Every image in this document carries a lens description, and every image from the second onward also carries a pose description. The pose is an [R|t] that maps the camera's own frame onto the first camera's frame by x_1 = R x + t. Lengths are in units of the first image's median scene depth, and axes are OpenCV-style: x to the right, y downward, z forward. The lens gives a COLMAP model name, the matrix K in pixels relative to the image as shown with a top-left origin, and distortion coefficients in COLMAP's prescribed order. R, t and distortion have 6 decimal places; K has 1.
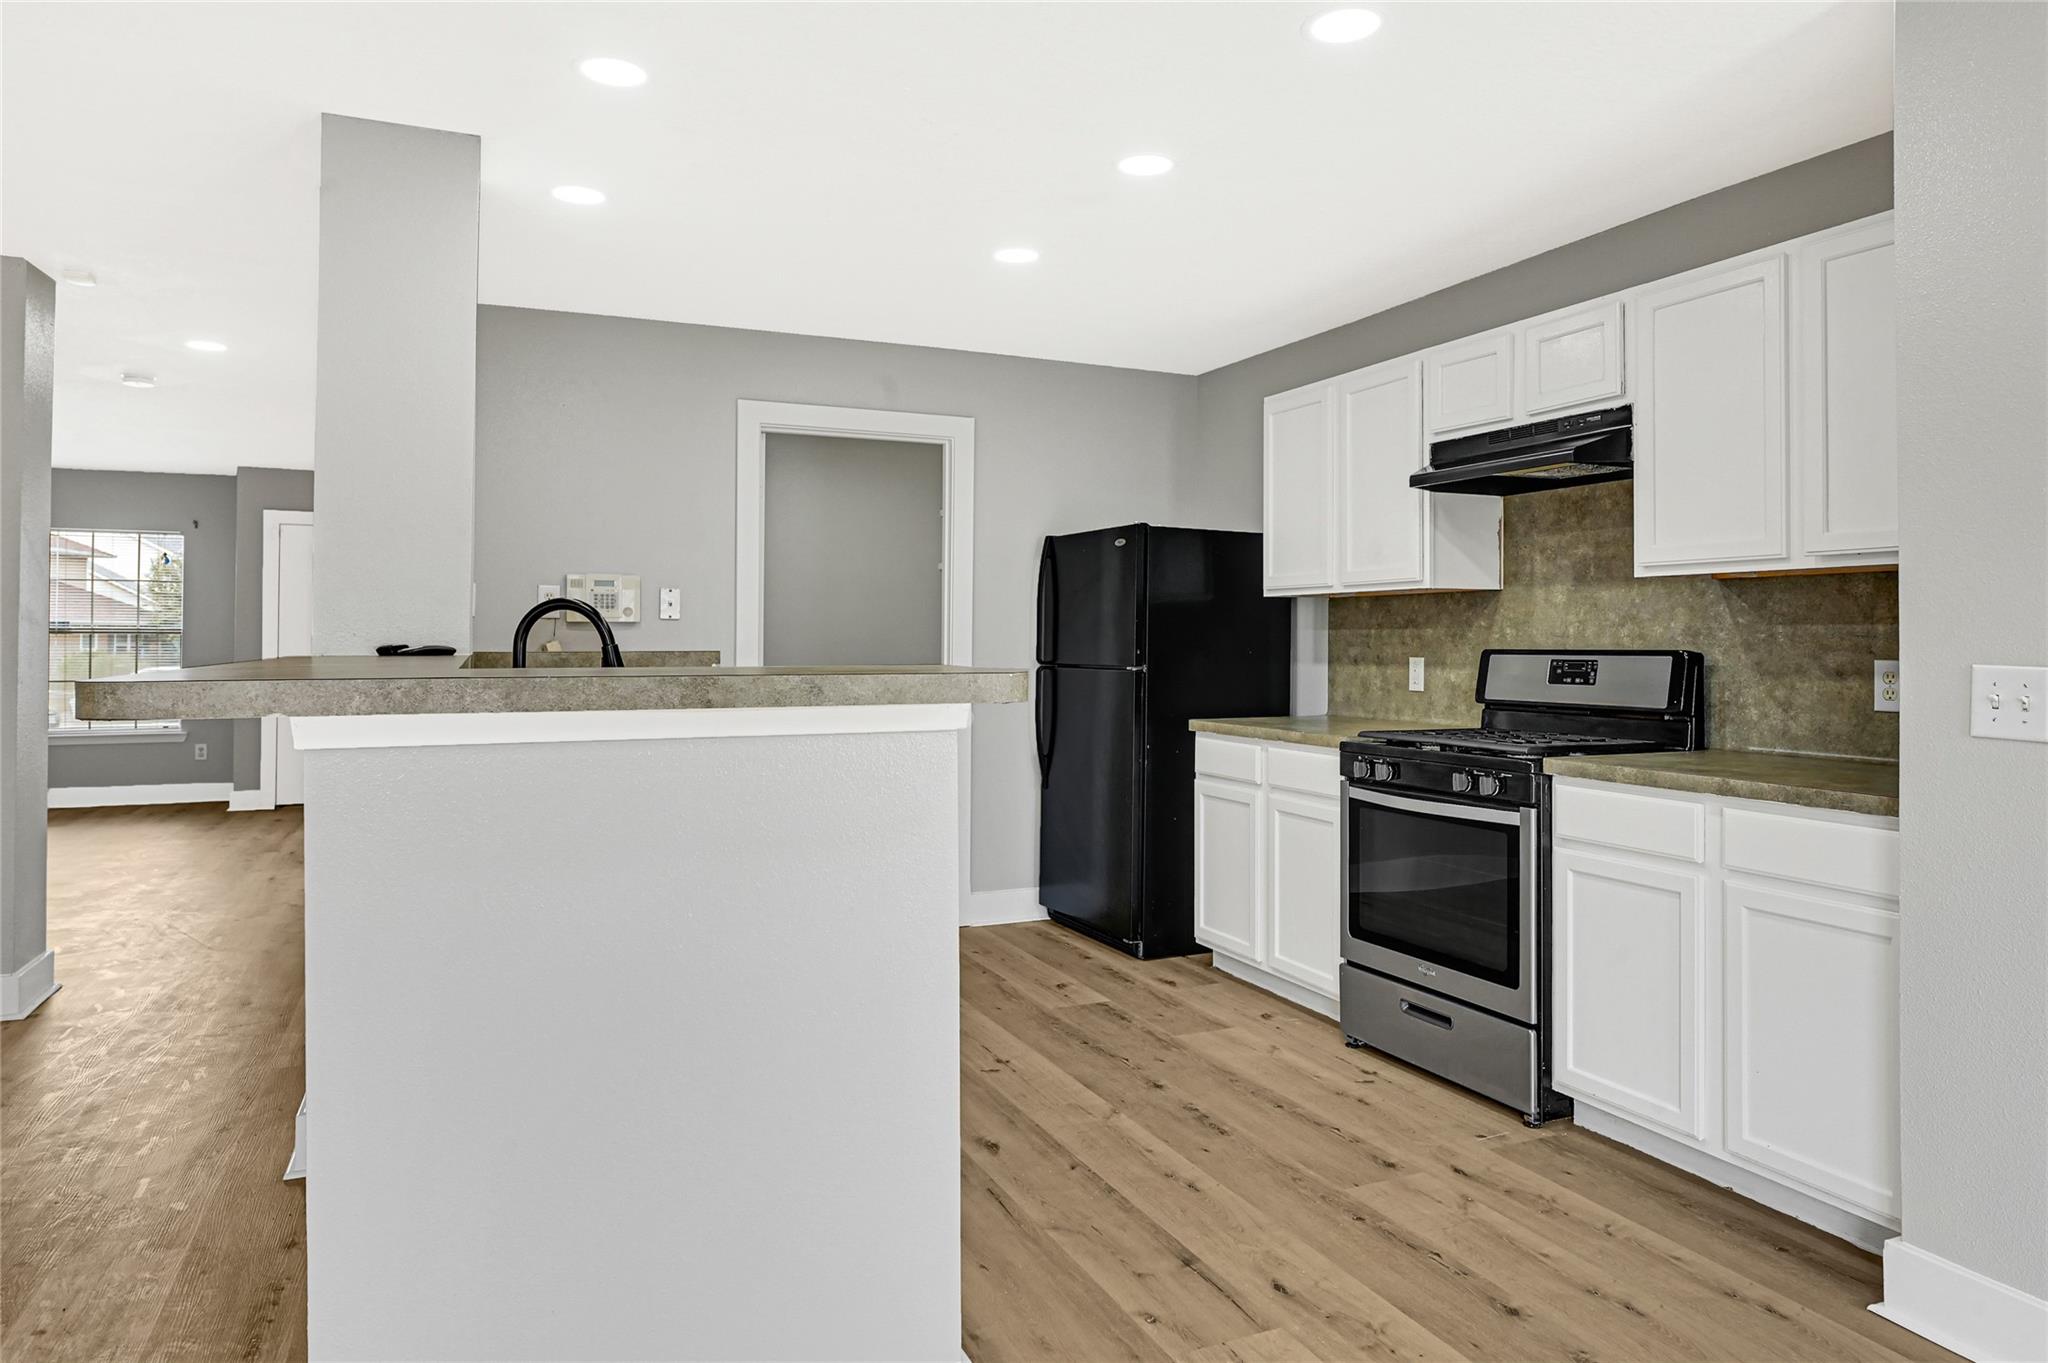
lens RADIAL K [[1270.2, 0, 1026.5], [0, 1270.2, 624.8], [0, 0, 1]] dist [-0.000812, 0.000587]
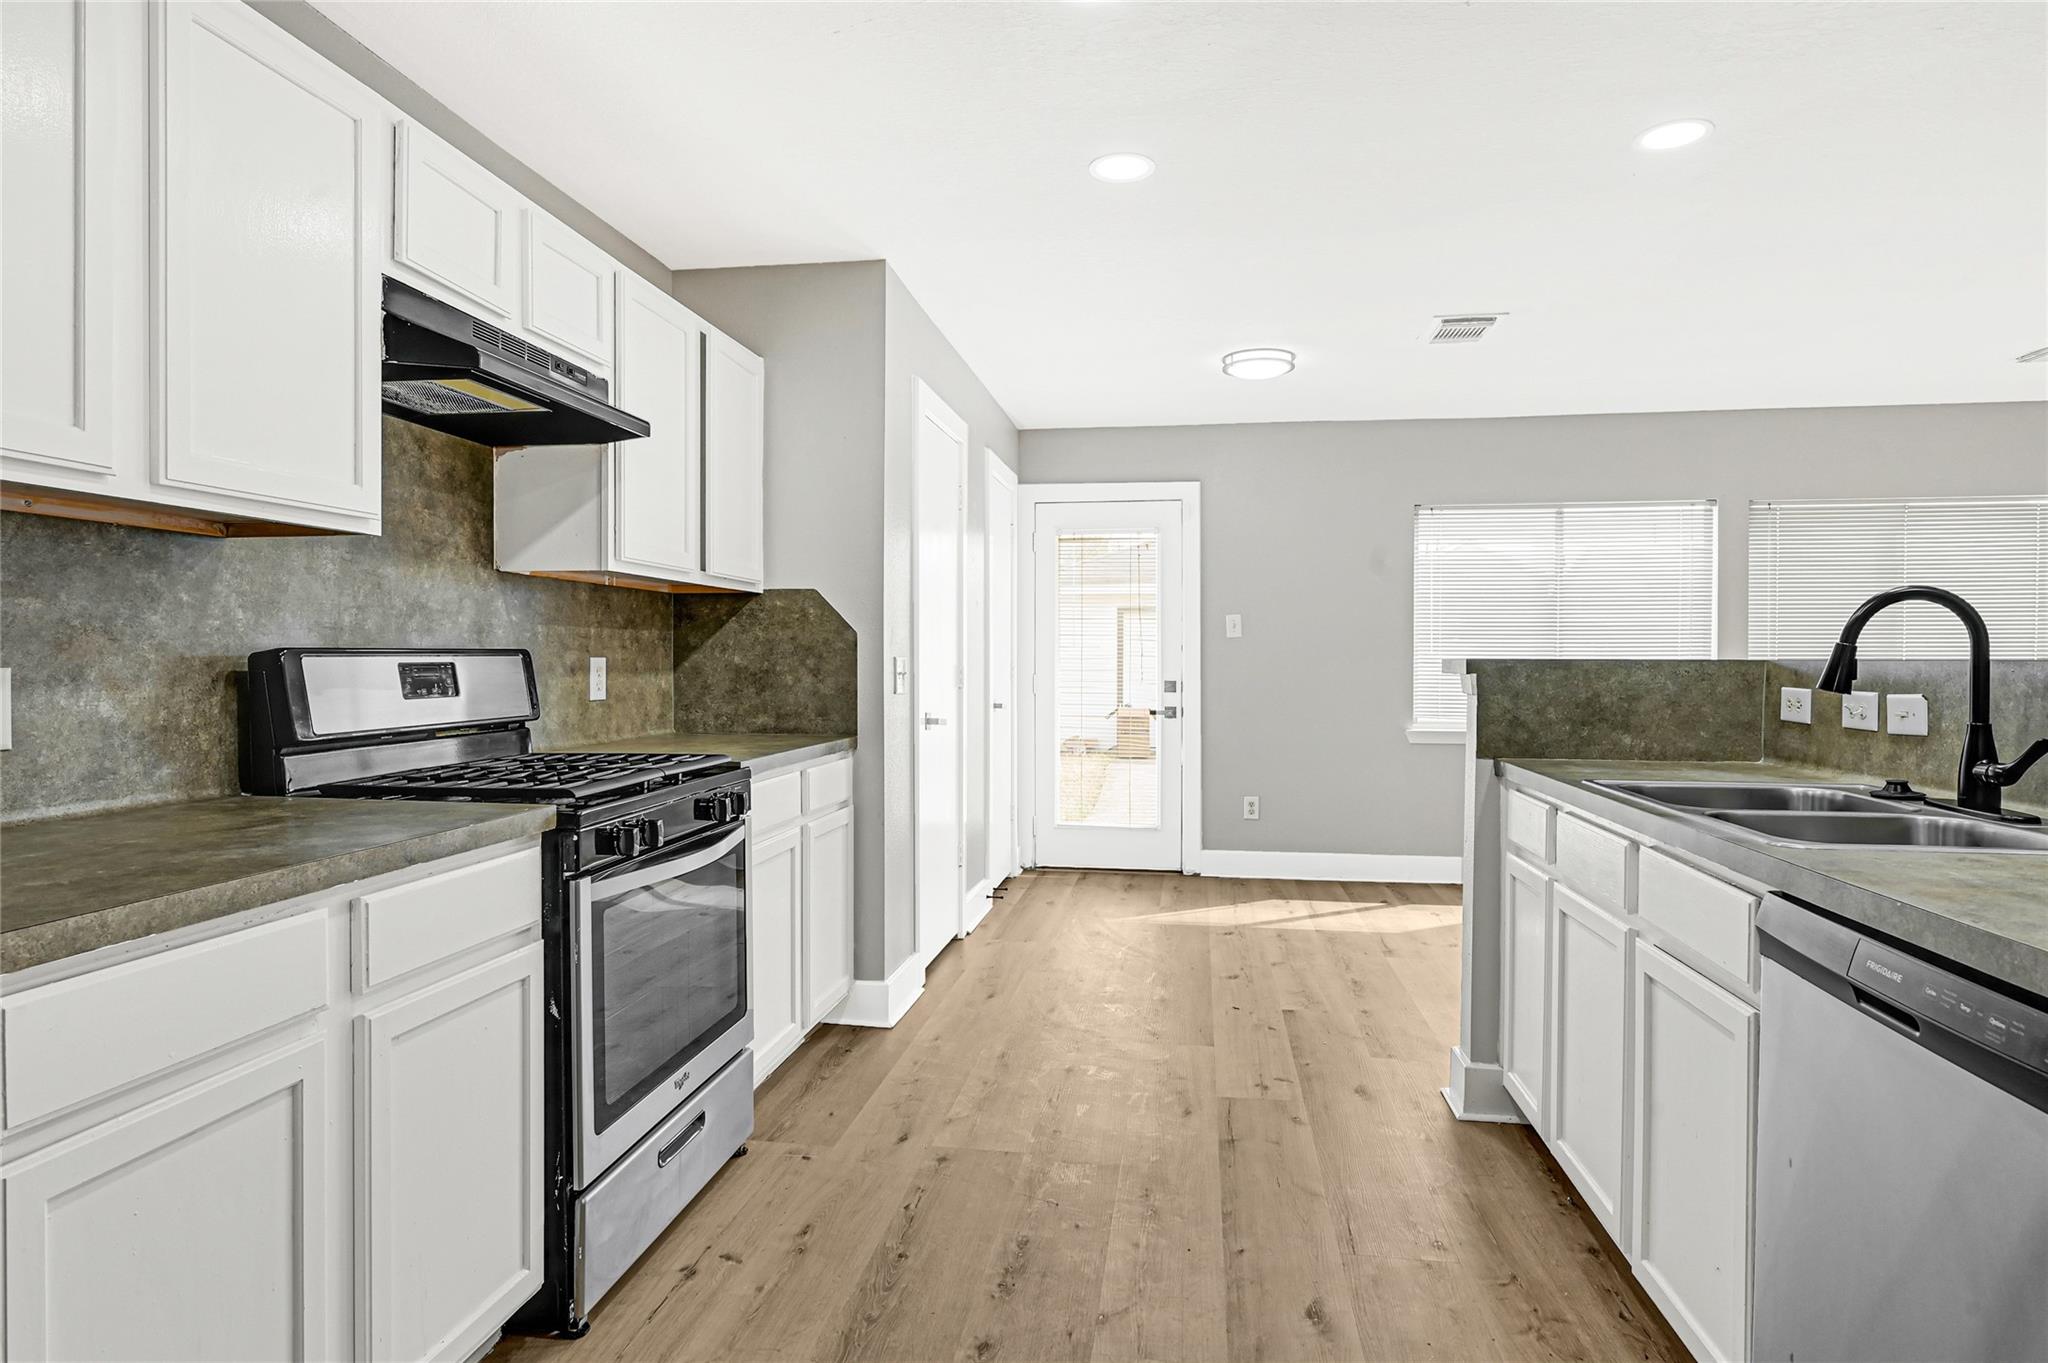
lens RADIAL K [[1112.7, 0, 1027.7], [0, 1112.7, 669.4], [0, 0, 1]] dist [0.000604, 0.000292]
pose [[-0.841919, -0.013596, 0.539432, -0.215669], [-0.014424, 0.999892, 0.002689, 0.027838], [-0.539411, -0.005517, -0.842025, 1.515783]]
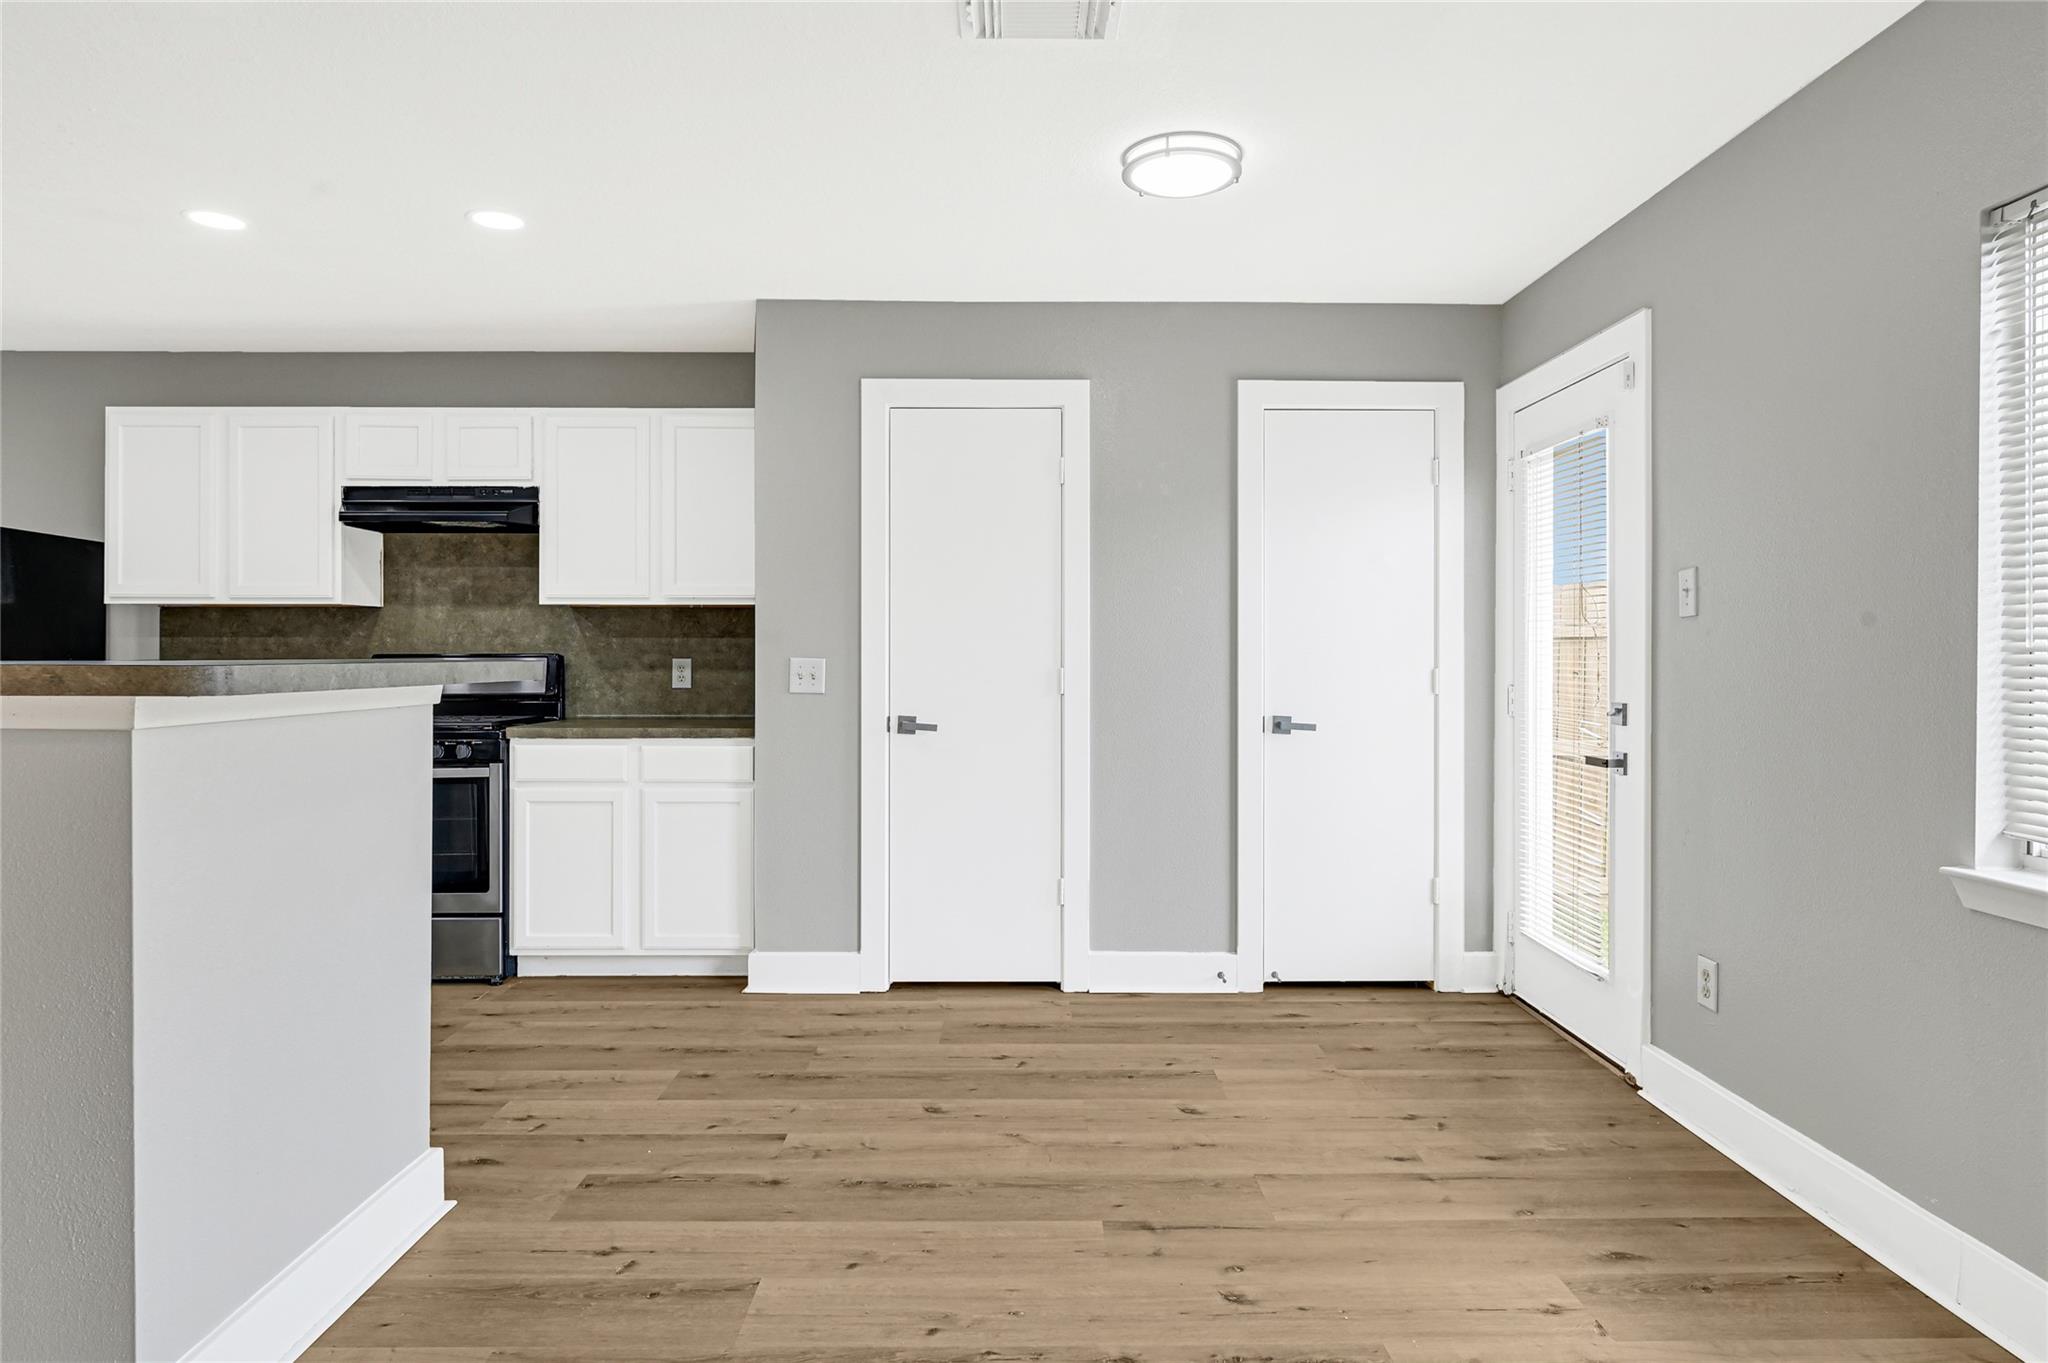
lens RADIAL K [[1196.4, 0, 1023.8], [0, 1196.4, 665.5], [0, 0, 1]] dist [-0.000801, -0.000105]
pose [[0.403584, -0.009535, 0.914893, -0.569106], [-0.010772, 0.999827, 0.015172, 0.006939], [-0.914879, -0.015978, 0.403411, -0.080327]]
